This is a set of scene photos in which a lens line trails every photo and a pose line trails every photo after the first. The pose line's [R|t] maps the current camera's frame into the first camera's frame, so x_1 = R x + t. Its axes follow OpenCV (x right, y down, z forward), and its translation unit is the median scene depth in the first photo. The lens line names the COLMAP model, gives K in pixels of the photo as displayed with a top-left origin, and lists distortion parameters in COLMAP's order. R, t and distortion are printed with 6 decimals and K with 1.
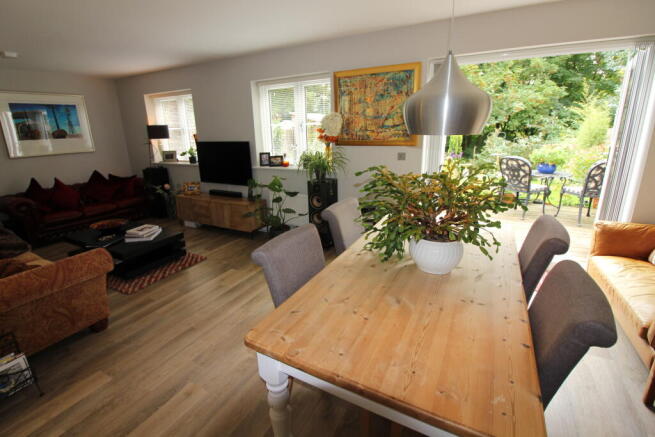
lens RADIAL K [[309.4, 0, 325.8], [0, 309.4, 216.7], [0, 0, 1]] dist [-0.022605, -0.000685]
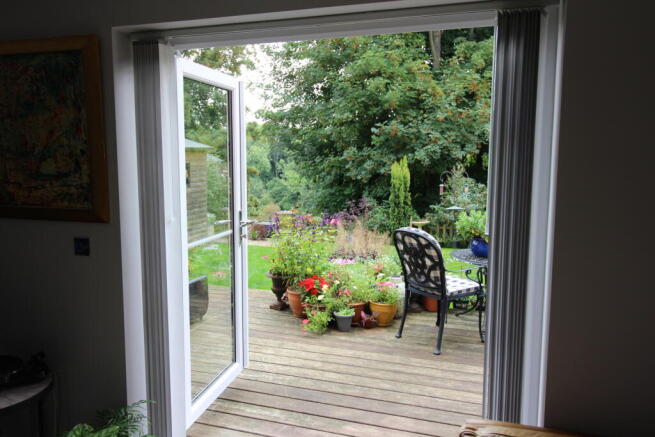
lens RADIAL K [[531.0, 0, 326.7], [0, 531.0, 216.3], [0, 0, 1]] dist [-0.004496, -0.002220]
pose [[0.981421, 0.008559, 0.191677, 0.301202], [0.022371, 0.987086, -0.158623, -0.078844], [-0.190559, 0.159964, 0.968555, 0.161113]]
